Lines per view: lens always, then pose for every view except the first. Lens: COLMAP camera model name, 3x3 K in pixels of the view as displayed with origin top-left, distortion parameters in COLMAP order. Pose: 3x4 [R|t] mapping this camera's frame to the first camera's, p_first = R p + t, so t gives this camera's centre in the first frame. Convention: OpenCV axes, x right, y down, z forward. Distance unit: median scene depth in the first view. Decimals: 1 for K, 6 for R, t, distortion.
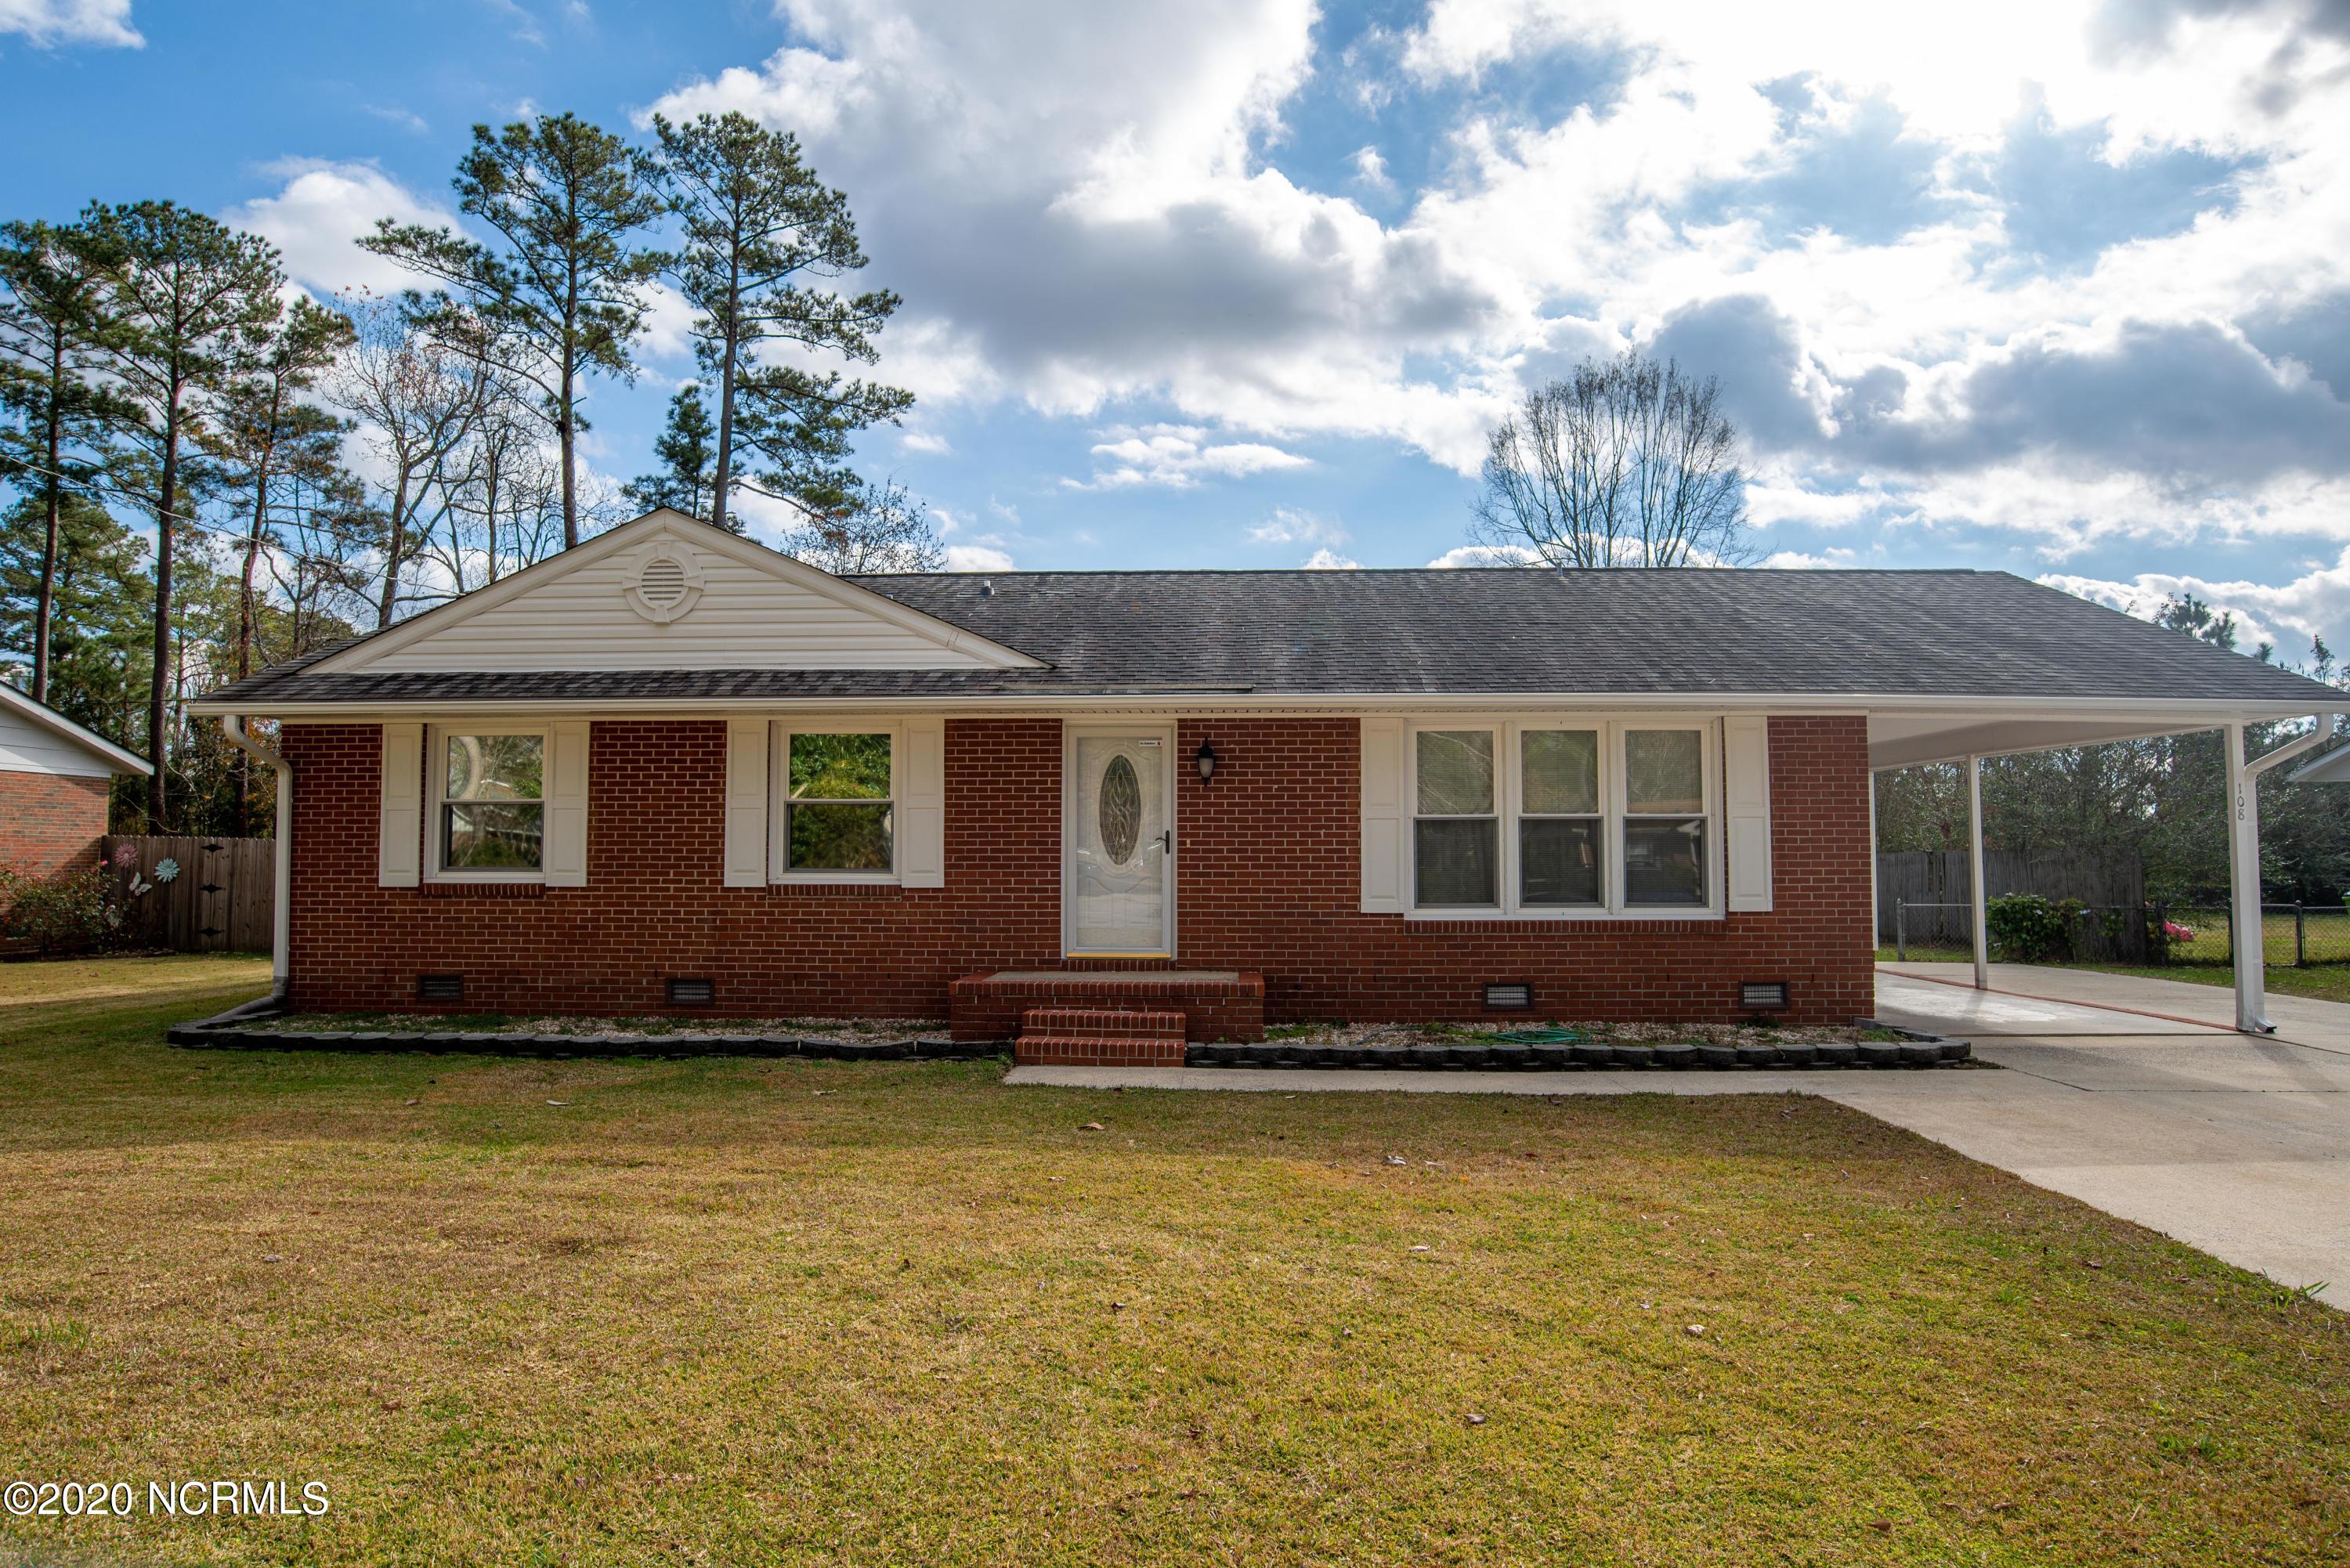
lens RADIAL K [[1357.9, 0, 1150.3], [0, 1357.9, 786.4], [0, 0, 1]] dist [-0.051146, 0.014127]
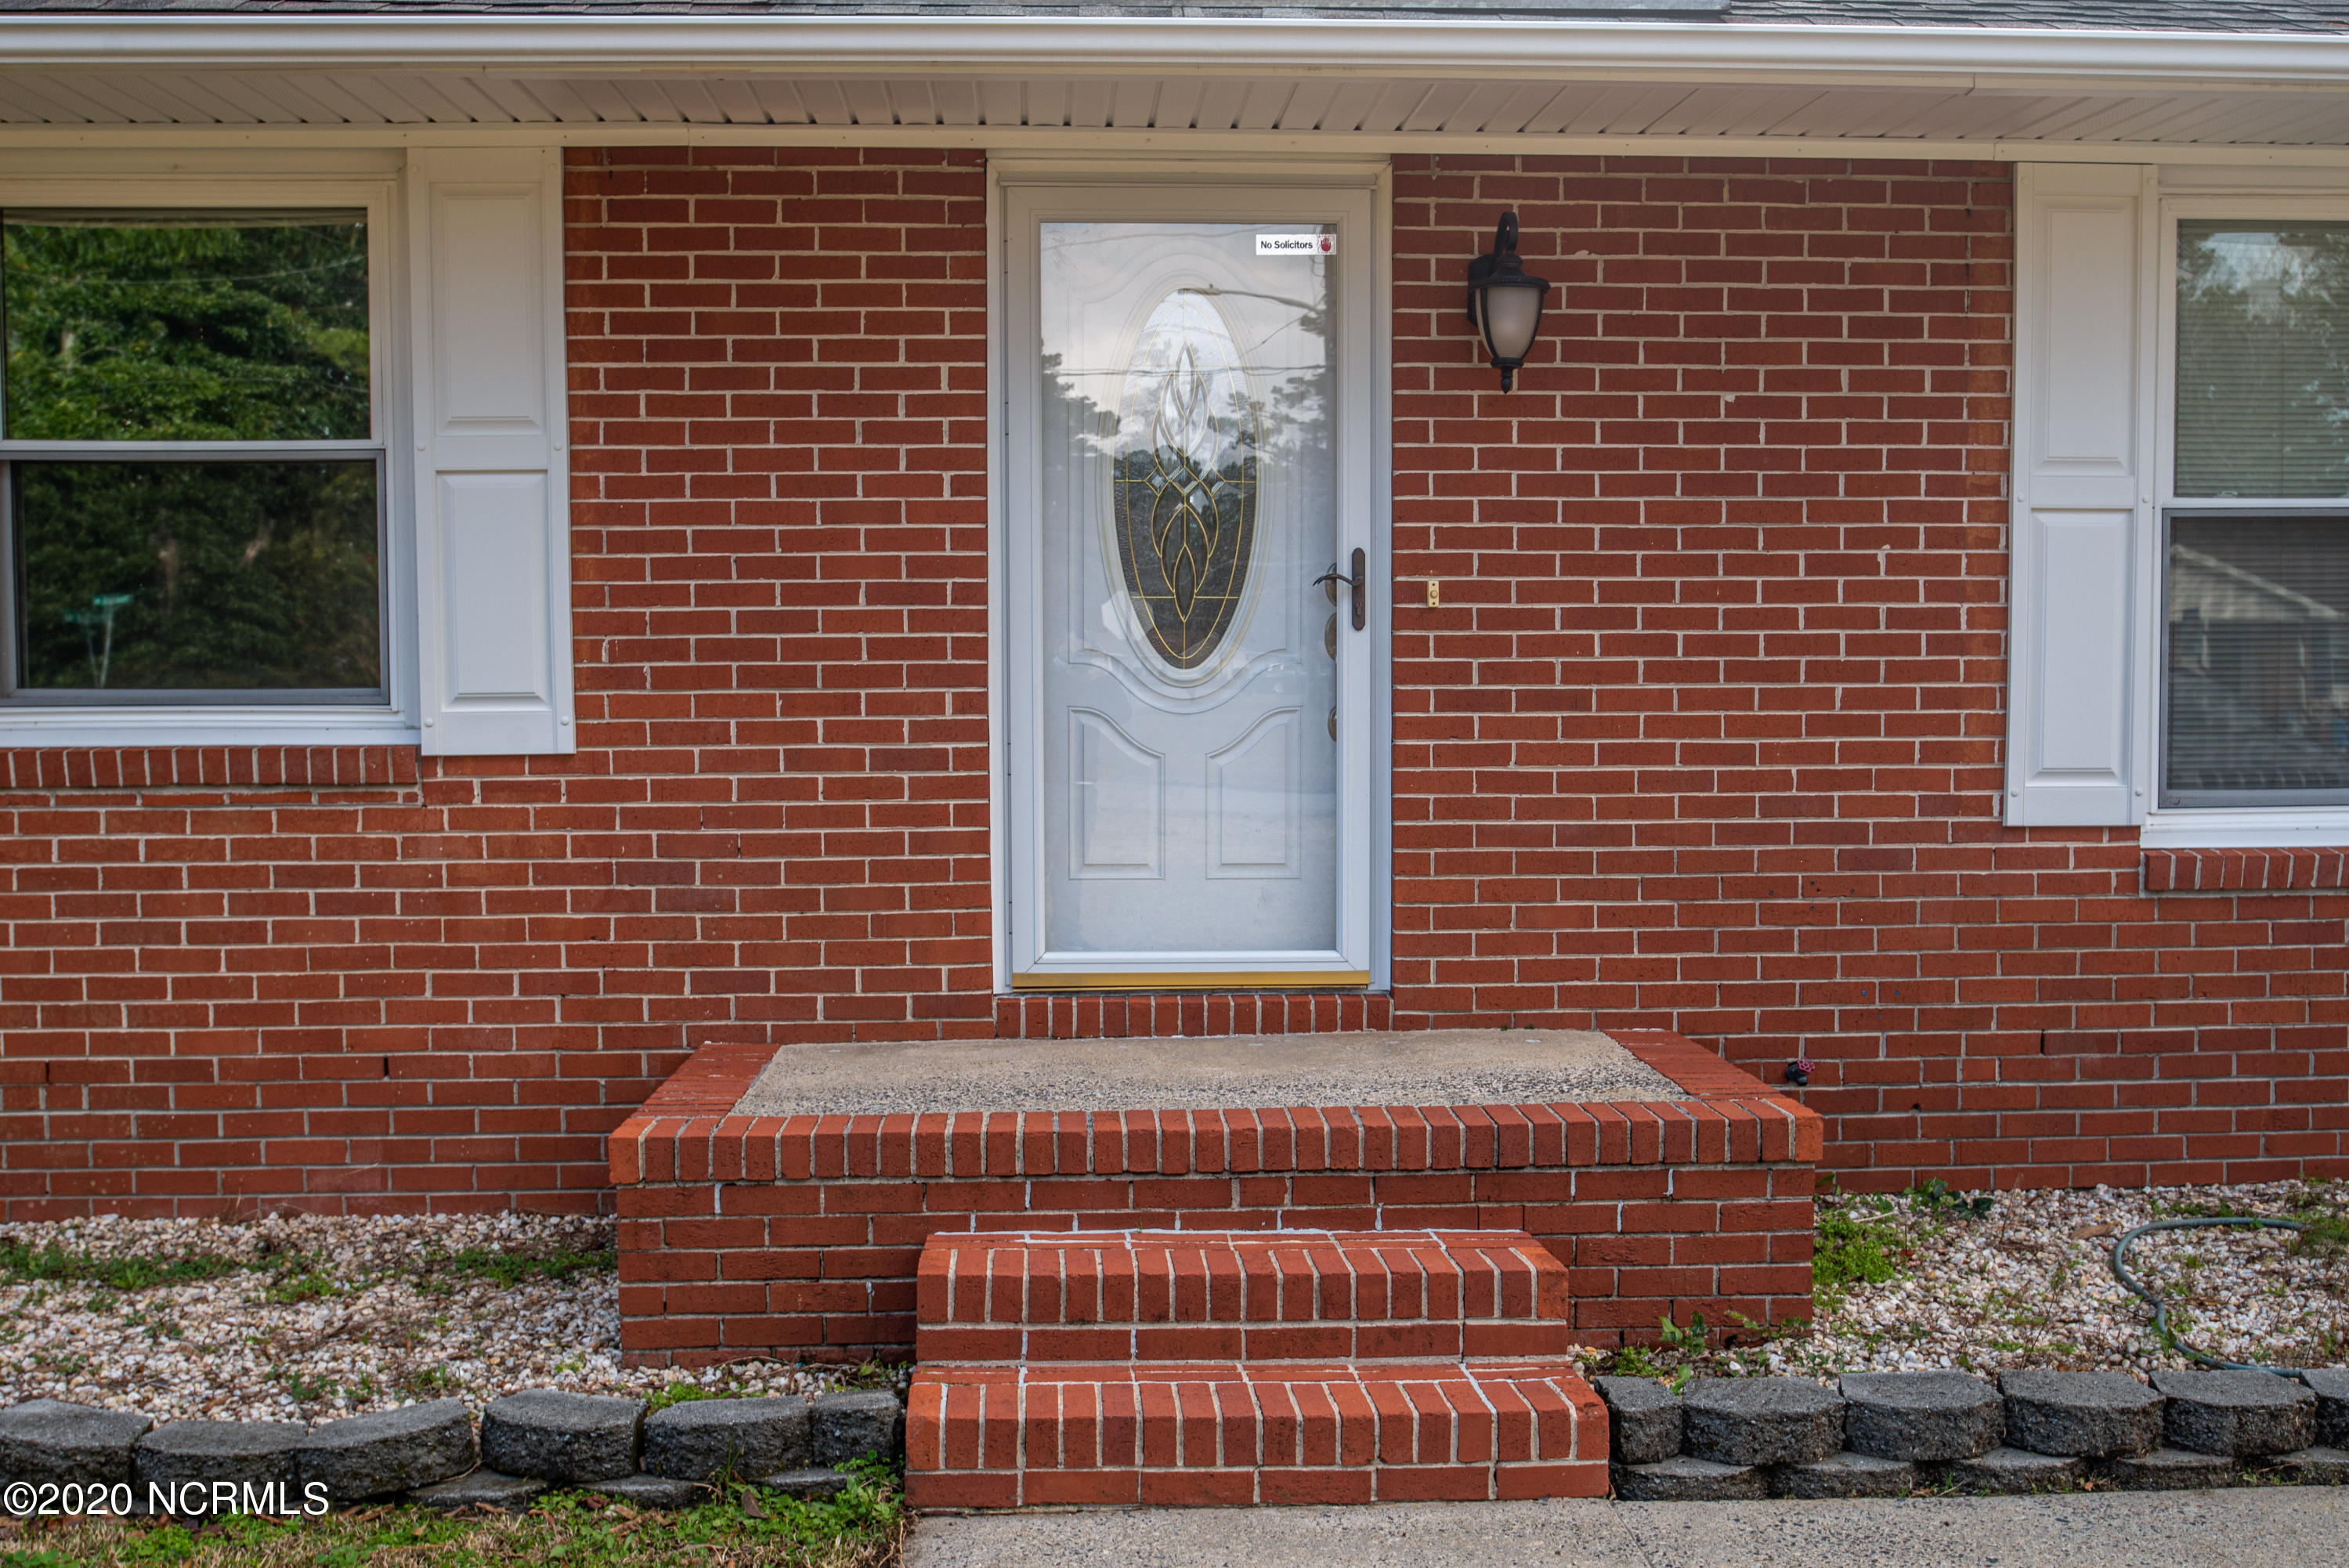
lens RADIAL K [[2346.2, 0, 1174.7], [0, 2346.2, 800.1], [0, 0, 1]] dist [-0.032392, 0.000000]
pose [[0.994462, -0.011457, 0.104475, -0.077026], [-0.000167, 0.993867, 0.110581, 0.029450], [-0.105101, -0.109986, 0.988361, 0.491190]]
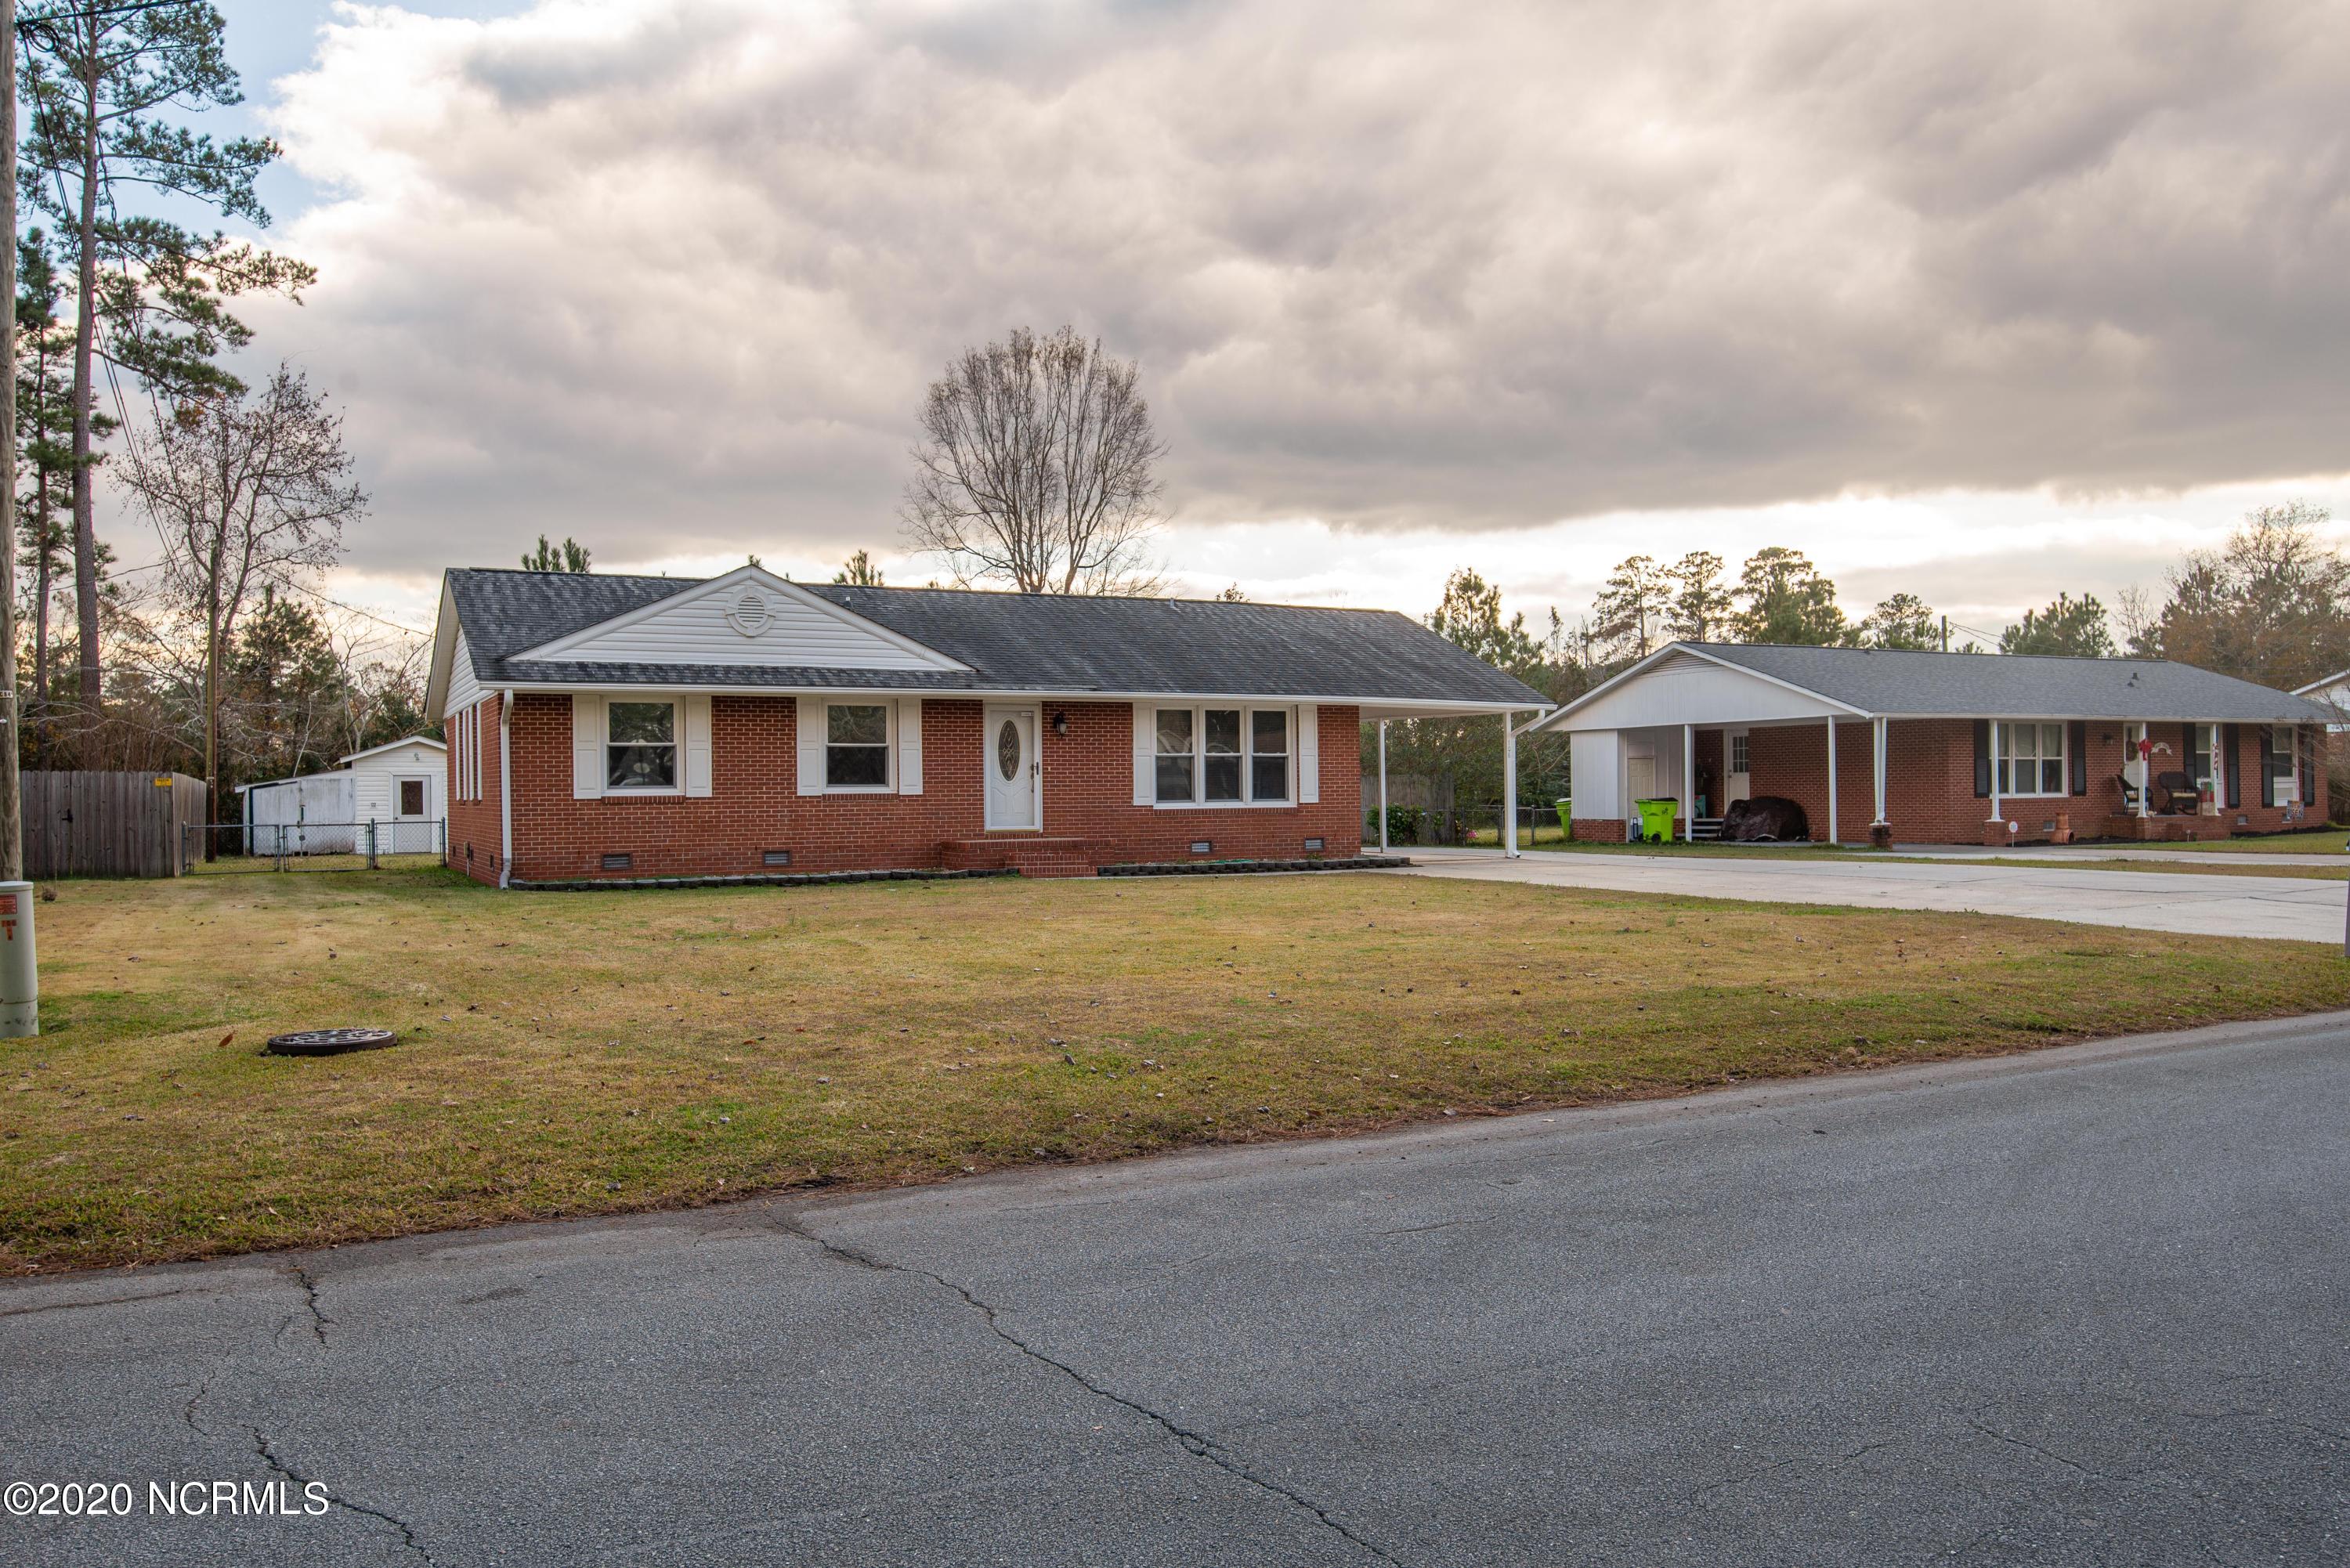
lens RADIAL K [[1824.9, 0, 1136.0], [0, 1824.9, 770.4], [0, 0, 1]] dist [-0.001875, -0.004173]
pose [[0.878890, -0.002440, 0.477018, -1.018223], [-0.015962, 0.999277, 0.034520, -0.042757], [-0.476757, -0.037954, 0.878215, -1.193814]]
